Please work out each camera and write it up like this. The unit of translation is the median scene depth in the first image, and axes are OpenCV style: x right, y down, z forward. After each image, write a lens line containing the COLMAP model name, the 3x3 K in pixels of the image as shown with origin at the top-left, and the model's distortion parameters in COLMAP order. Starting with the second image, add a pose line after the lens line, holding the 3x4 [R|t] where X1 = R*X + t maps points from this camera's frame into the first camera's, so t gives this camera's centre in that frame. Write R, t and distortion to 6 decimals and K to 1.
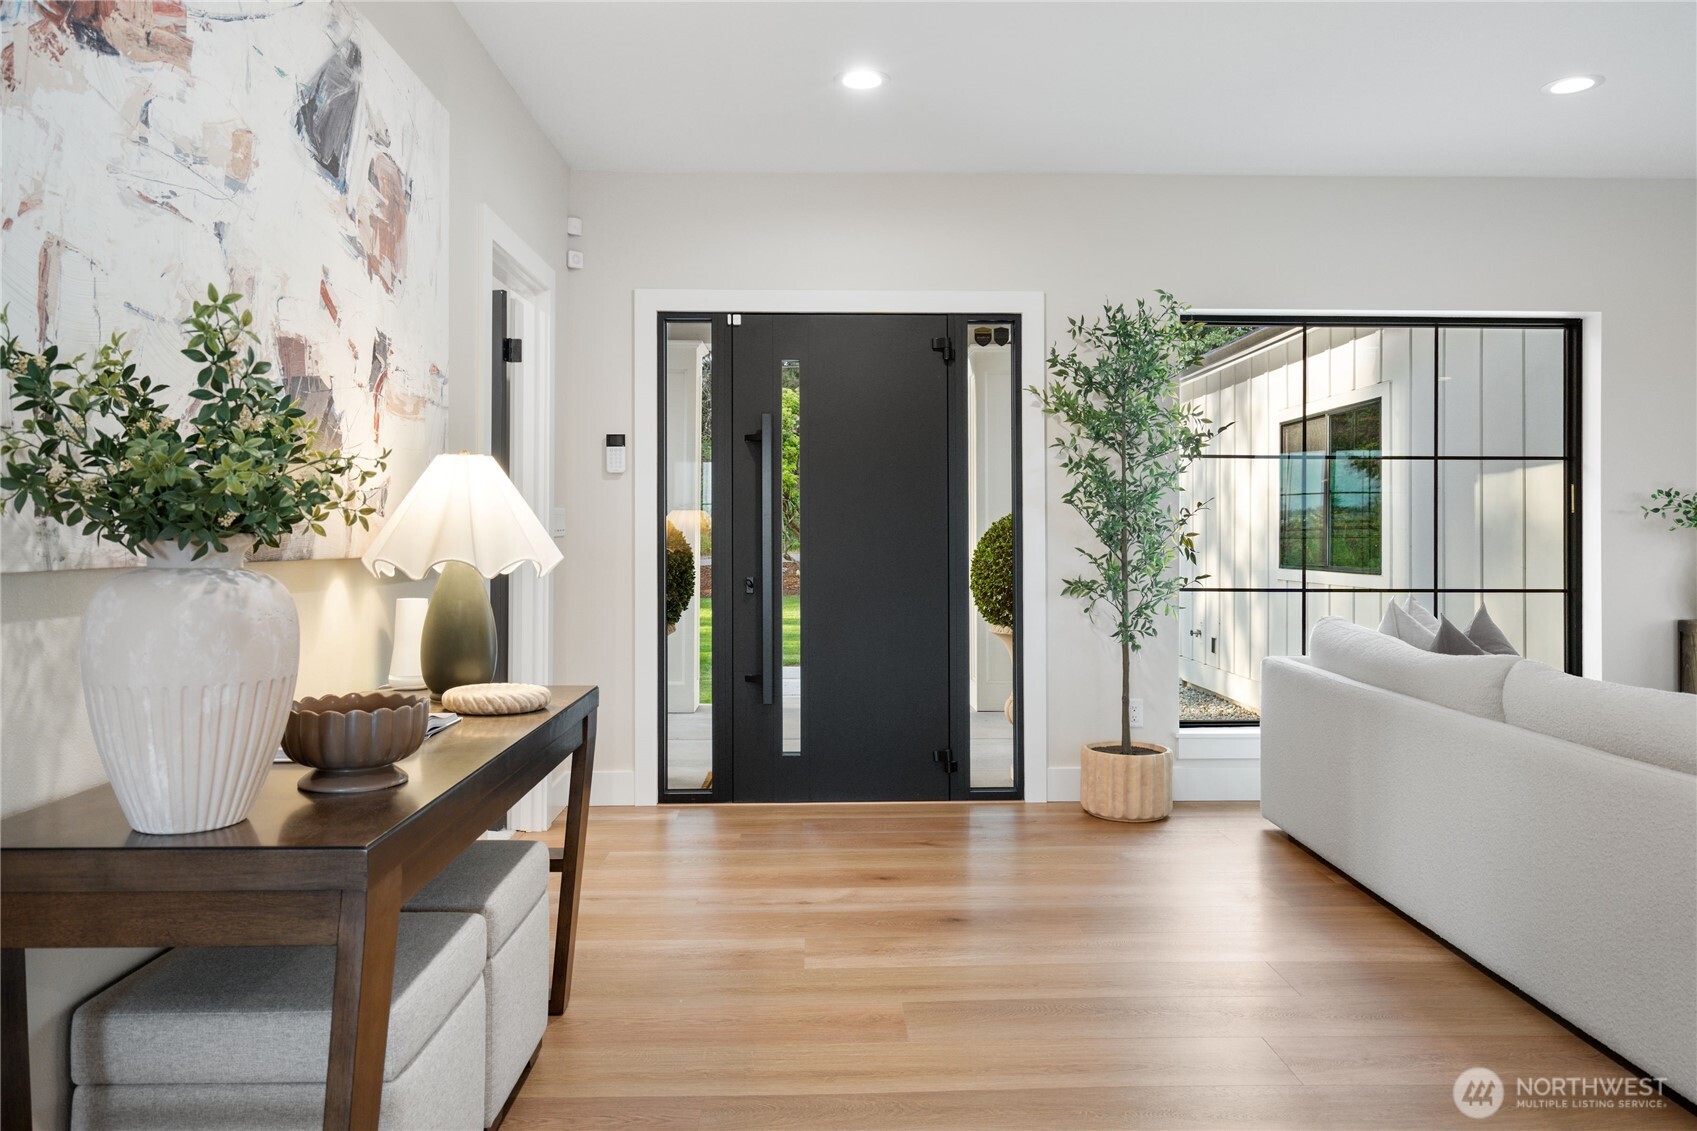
lens RADIAL K [[1167.6, 0, 850.7], [0, 1167.6, 511.7], [0, 0, 1]] dist [0.006962, 0.002988]
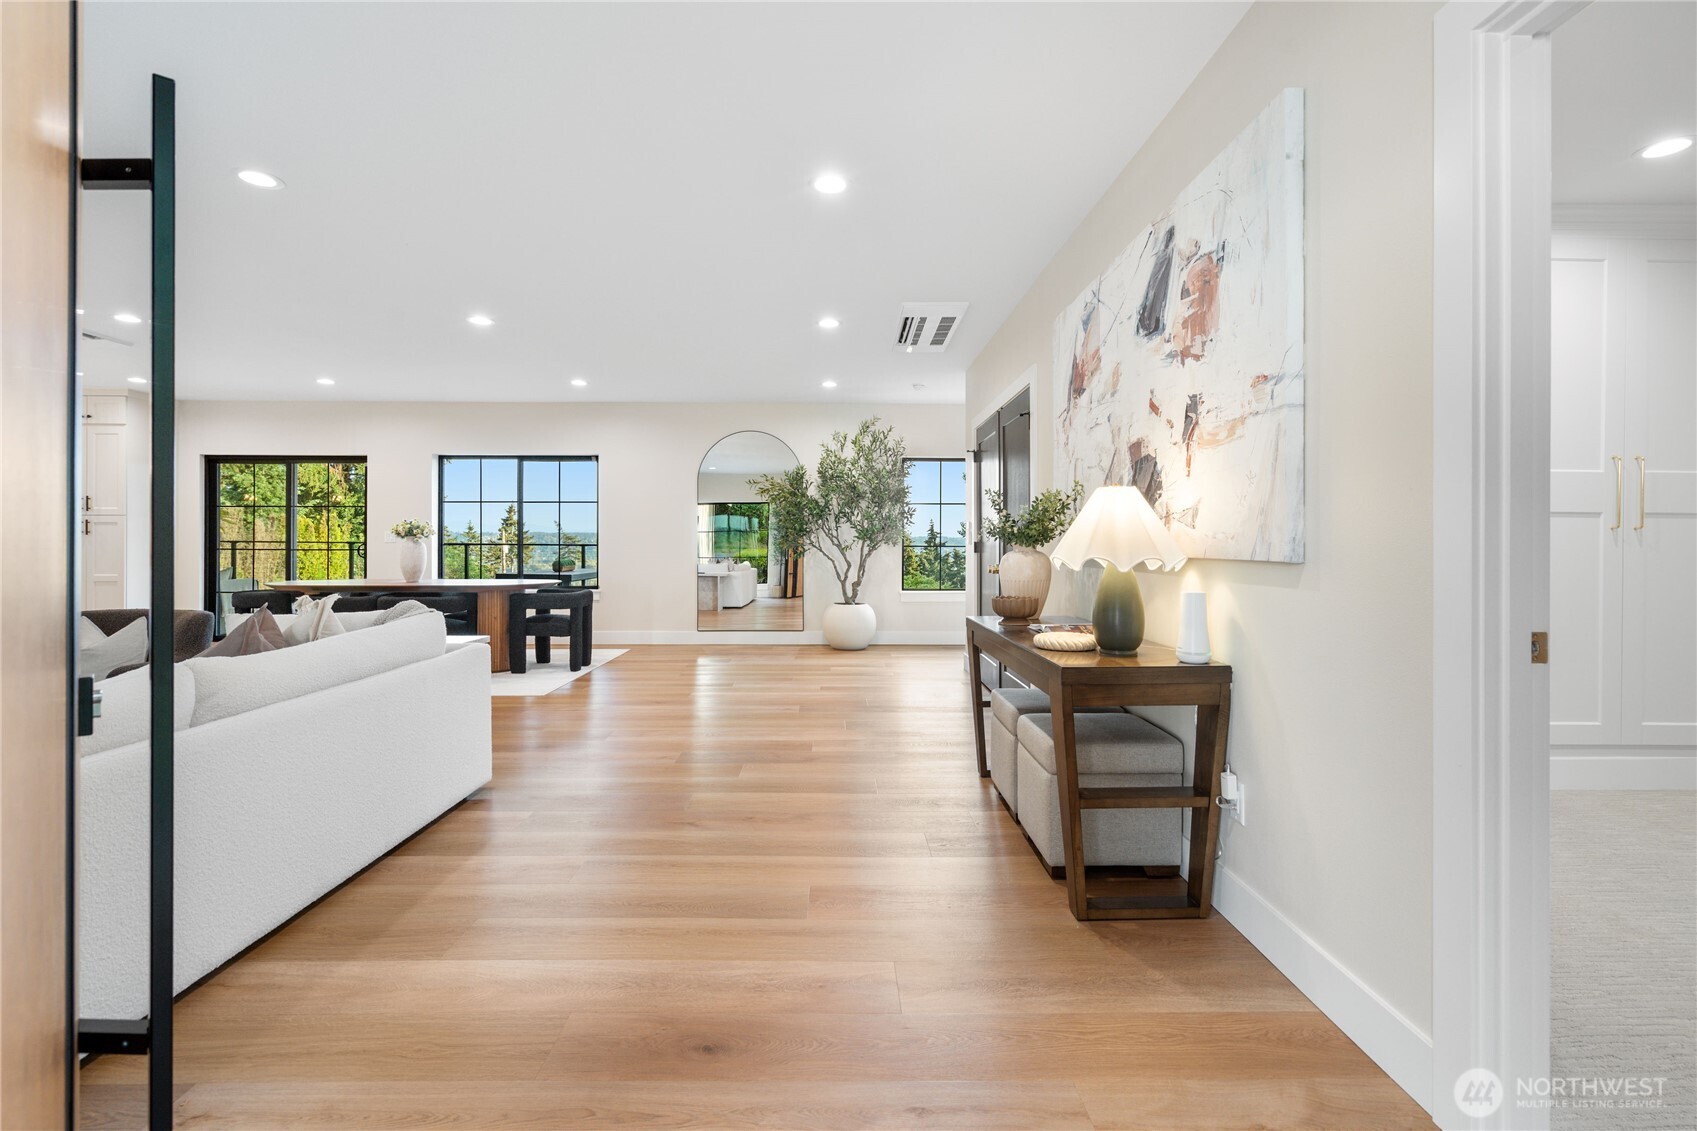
lens RADIAL K [[768.6, 0, 845.4], [0, 768.6, 542.1], [0, 0, 1]] dist [0.001459, 0.000476]
pose [[-0.999964, -0.004195, 0.007363, -0.000742], [-0.004357, 0.999746, -0.022121, 0.039935], [-0.007269, -0.022152, -0.999728, 1.841803]]
